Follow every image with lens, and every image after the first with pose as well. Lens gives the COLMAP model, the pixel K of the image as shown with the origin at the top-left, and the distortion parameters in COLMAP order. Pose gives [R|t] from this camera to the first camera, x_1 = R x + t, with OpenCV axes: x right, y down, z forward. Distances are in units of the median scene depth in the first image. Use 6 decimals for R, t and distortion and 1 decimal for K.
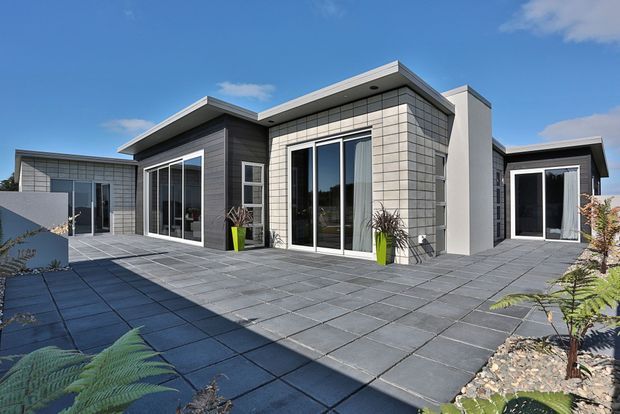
lens RADIAL K [[312.4, 0, 306.6], [0, 312.4, 206.2], [0, 0, 1]] dist [-0.024647, 0.001489]
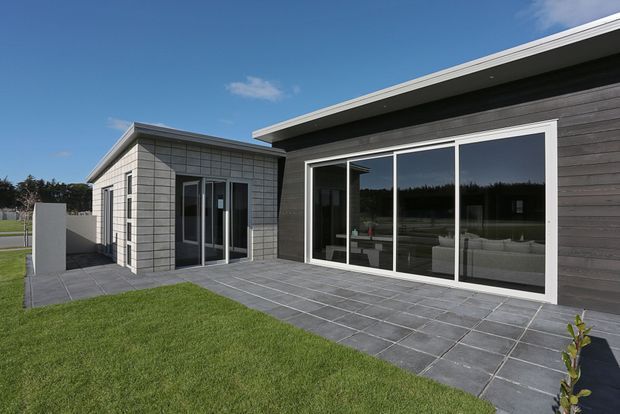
lens RADIAL K [[312.4, 0, 326.5], [0, 312.4, 215.6], [0, 0, 1]] dist [-0.024647, 0.001489]
pose [[0.999775, 0.009540, 0.018940, -0.750992], [-0.009833, 0.999832, 0.015443, -0.025736], [-0.018789, -0.015626, 0.999701, 0.512417]]
